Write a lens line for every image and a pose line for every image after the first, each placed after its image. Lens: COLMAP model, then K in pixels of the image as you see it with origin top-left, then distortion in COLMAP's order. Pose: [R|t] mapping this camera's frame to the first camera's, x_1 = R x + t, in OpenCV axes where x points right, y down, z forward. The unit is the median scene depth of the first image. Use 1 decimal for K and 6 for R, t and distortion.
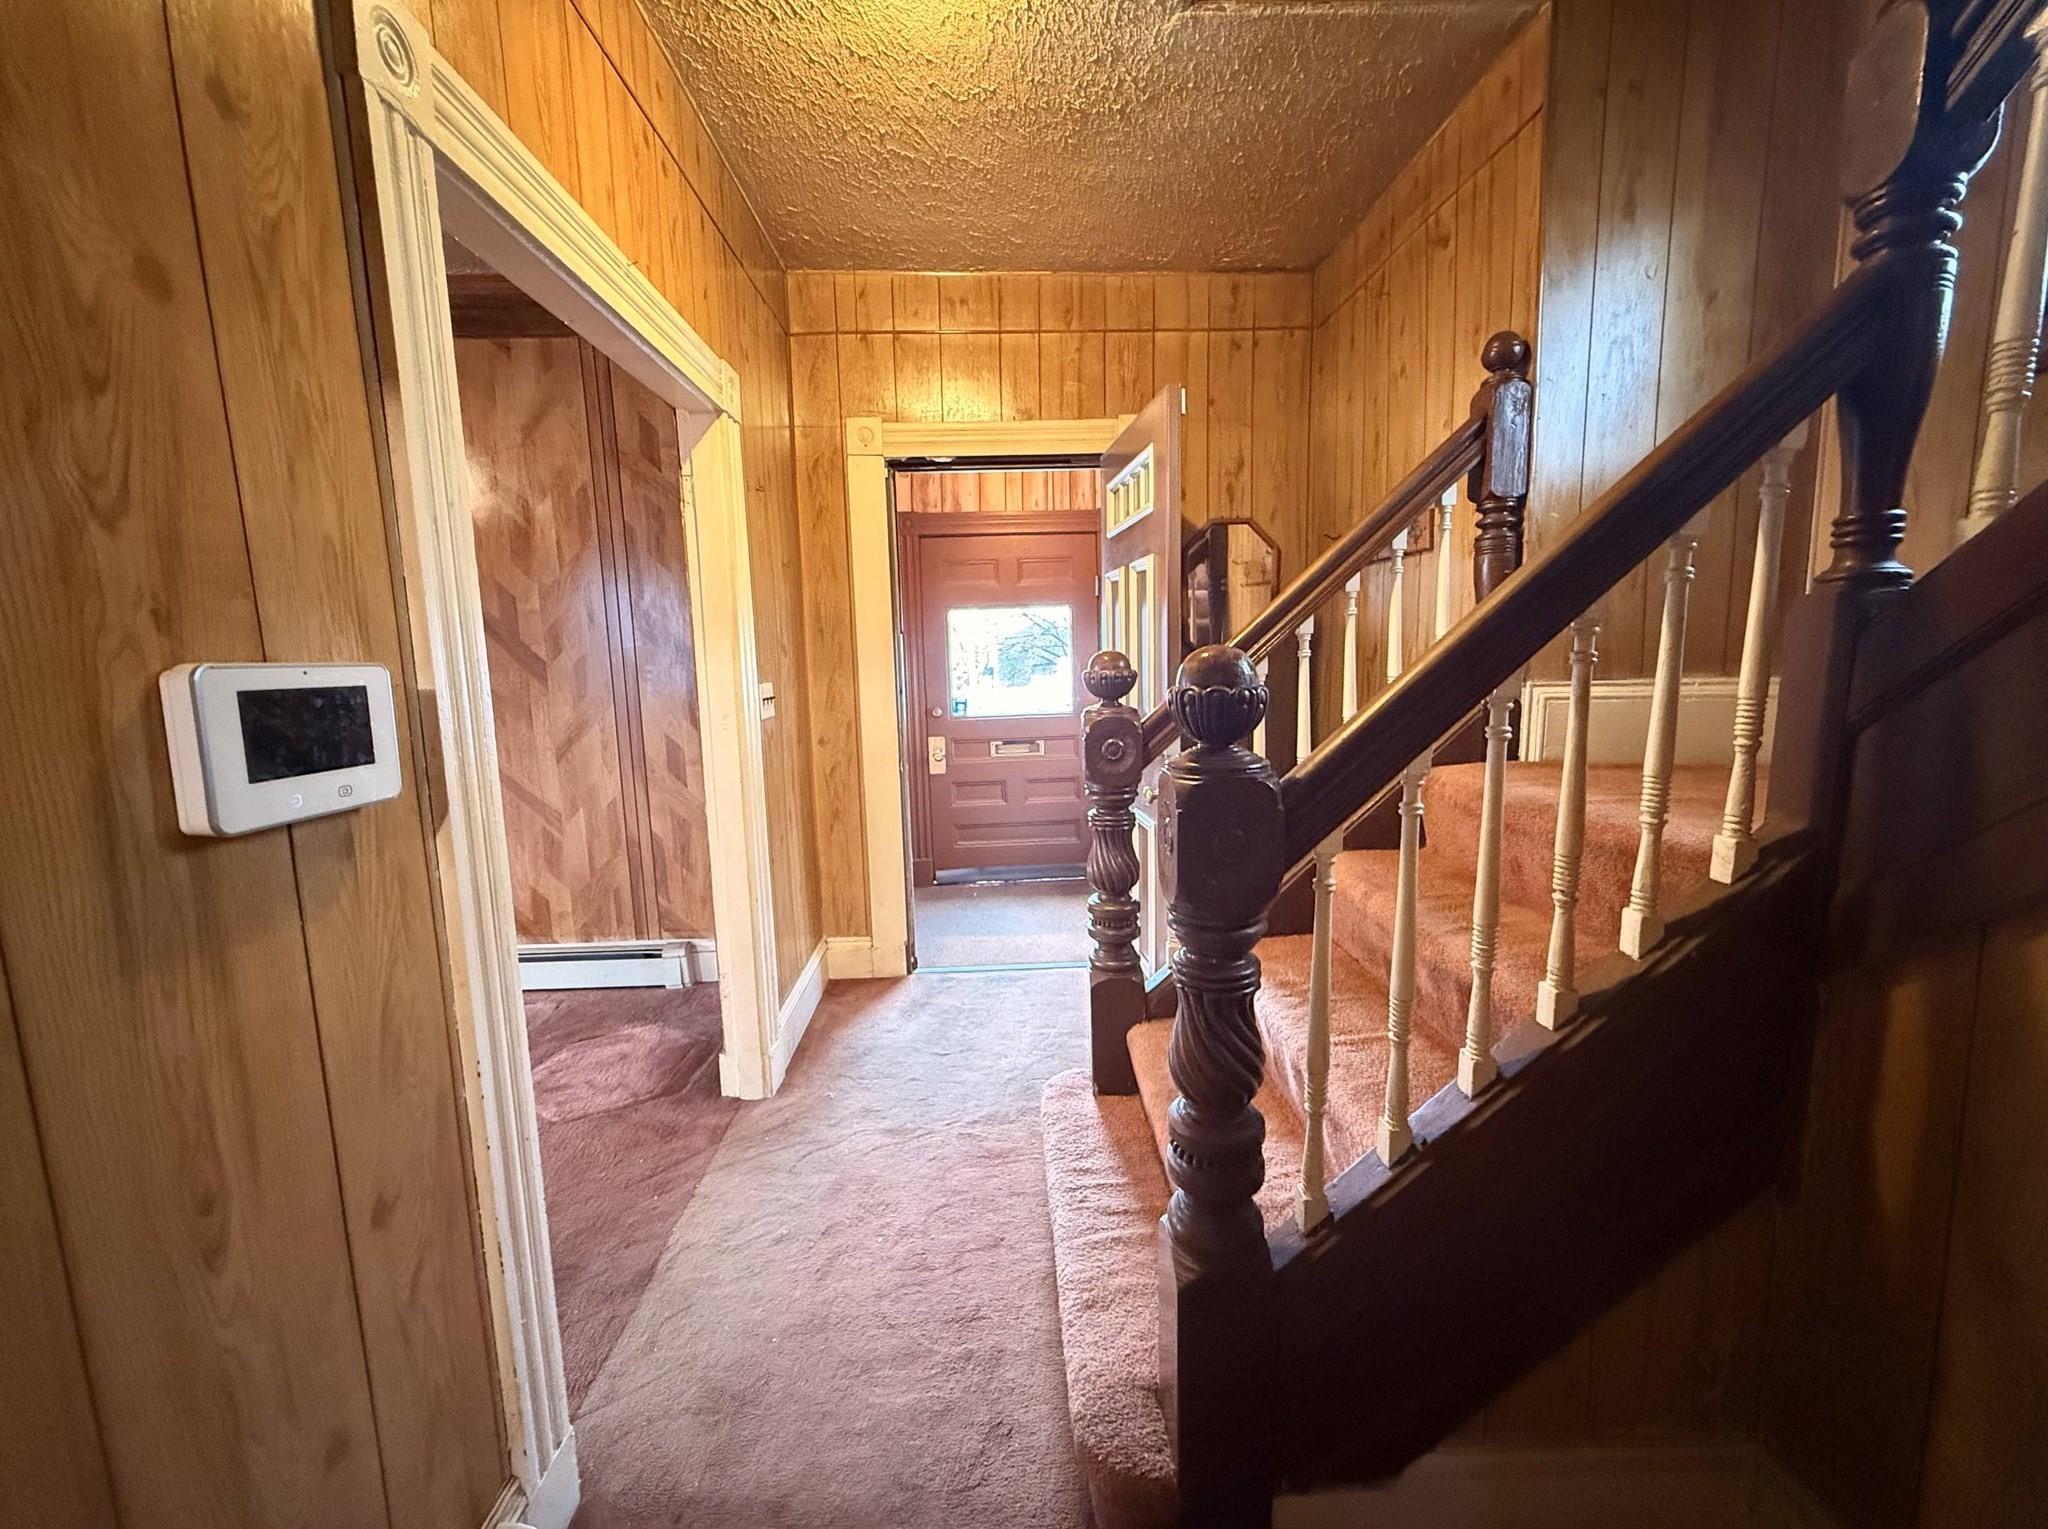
lens RADIAL K [[833.8, 0, 1017.7], [0, 833.8, 762.4], [0, 0, 1]] dist [0.000258, -0.000041]
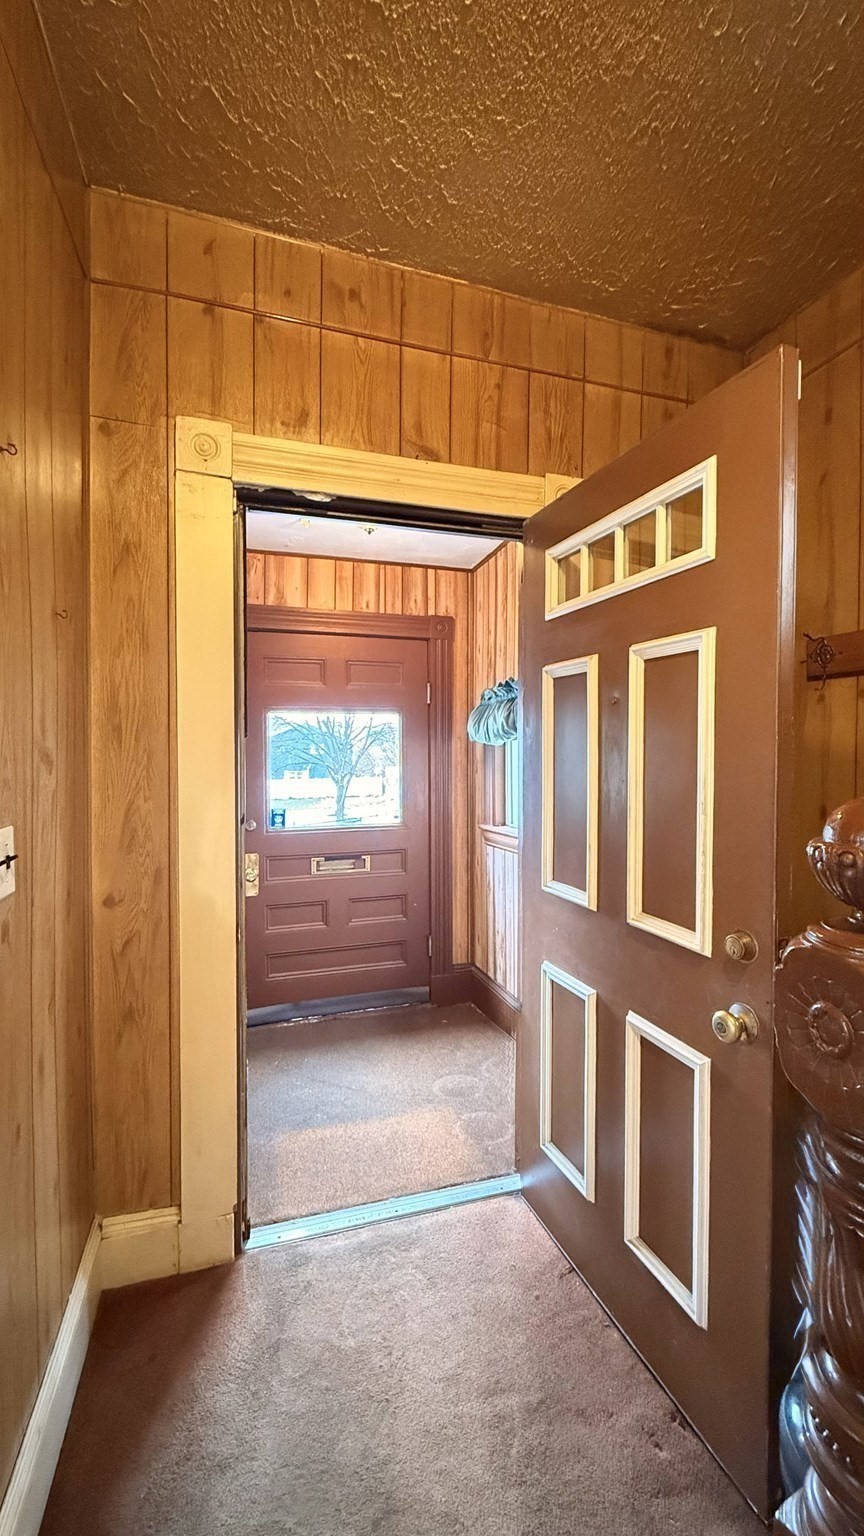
lens RADIAL K [[641.8, 0, 446.6], [0, 641.8, 763.0], [0, 0, 1]] dist [0.001321, -0.000275]
pose [[0.964972, 0.021609, 0.261463, -0.121107], [0.009175, 0.993213, -0.115949, -0.072813], [-0.262194, 0.114286, 0.958224, 0.466393]]
